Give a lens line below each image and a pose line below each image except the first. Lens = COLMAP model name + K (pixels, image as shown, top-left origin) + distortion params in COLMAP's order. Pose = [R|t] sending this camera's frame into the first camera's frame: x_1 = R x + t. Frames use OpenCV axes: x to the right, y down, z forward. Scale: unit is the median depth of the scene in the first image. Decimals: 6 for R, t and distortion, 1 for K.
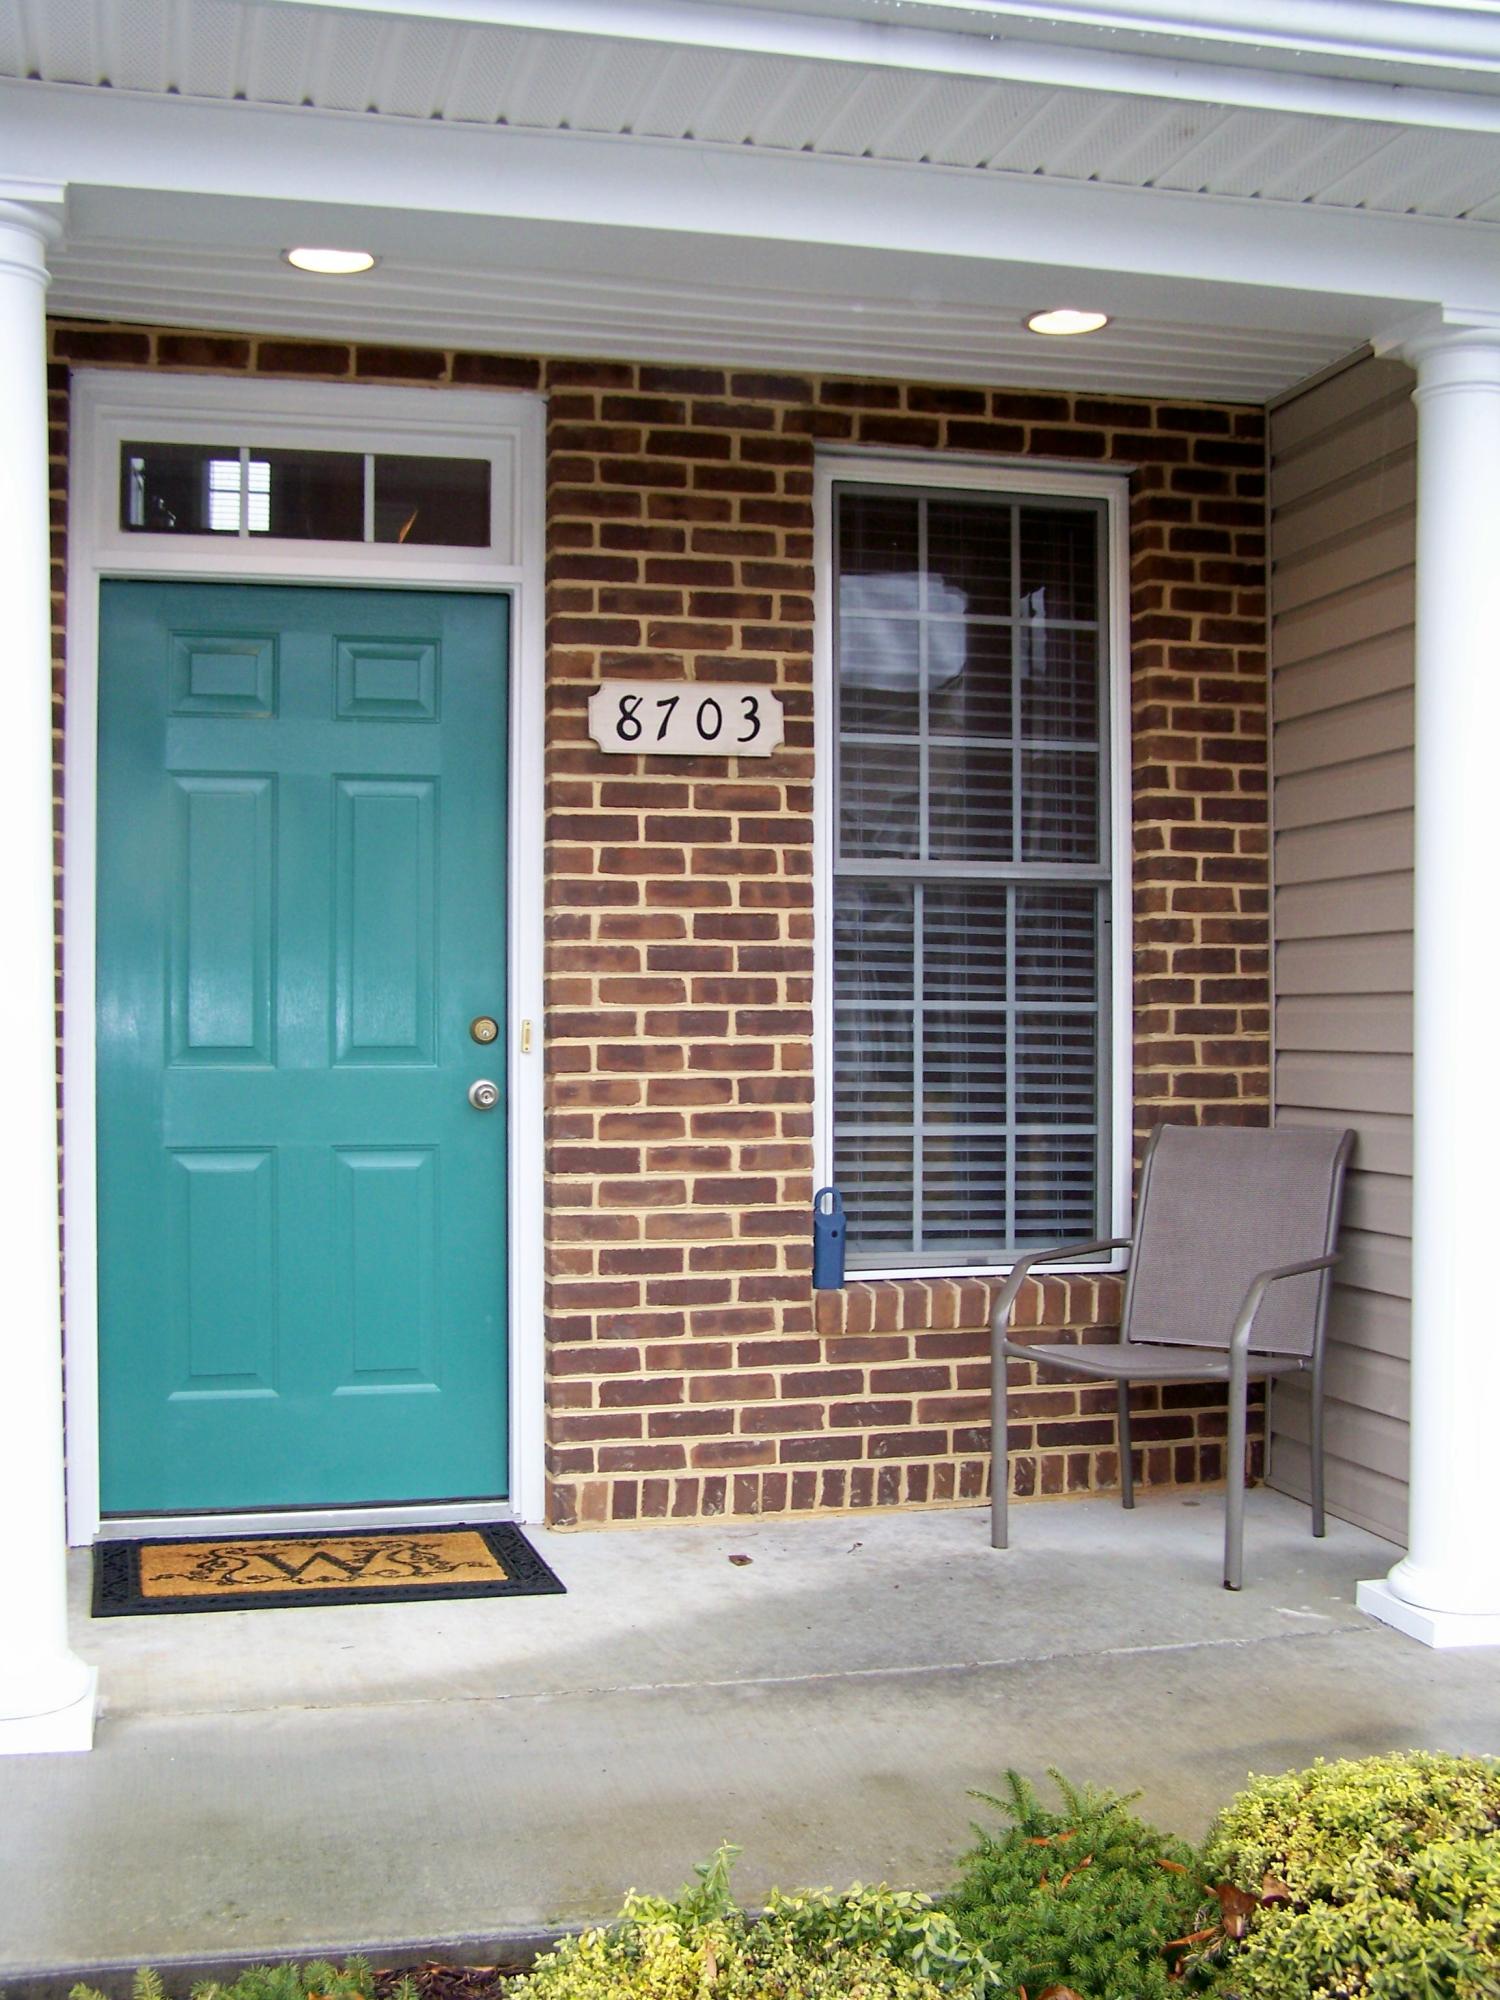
lens RADIAL K [[2319.8, 0, 750.0], [0, 2319.8, 1000.0], [0, 0, 1]] dist [-0.181880, 0.401964]
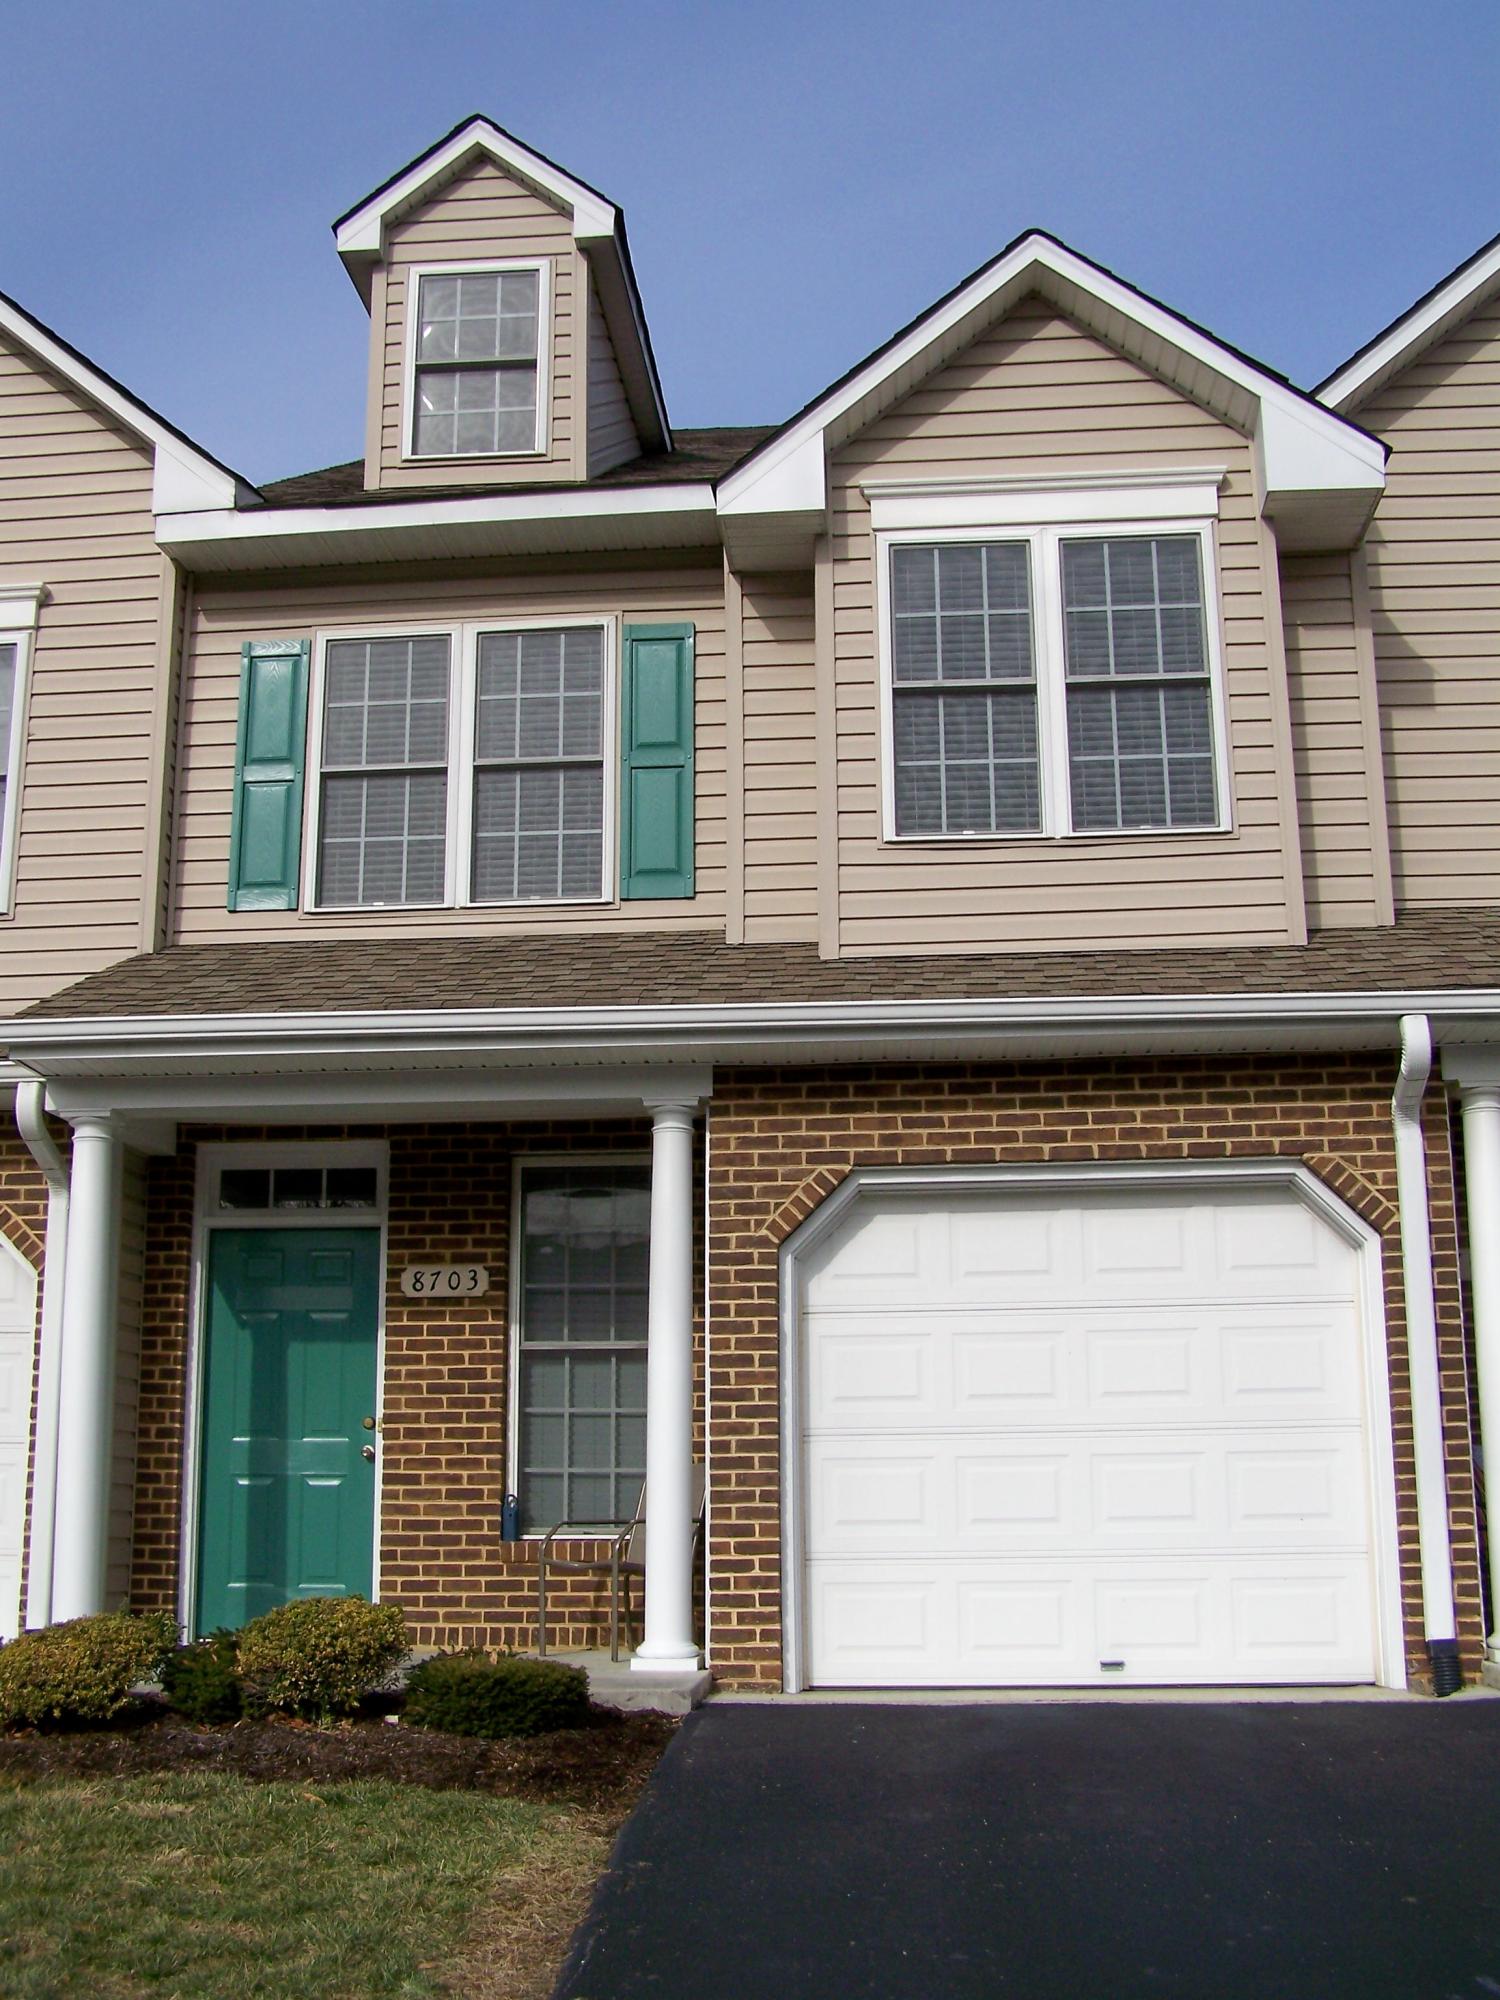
lens RADIAL K [[2319.8, 0, 750.0], [0, 2319.8, 1000.0], [0, 0, 1]] dist [-0.181880, 0.401964]
pose [[0.942724, -0.078281, -0.324259, 0.995389], [0.007566, 0.976842, -0.213827, 0.092712], [0.333488, 0.199126, 0.921485, -1.013895]]
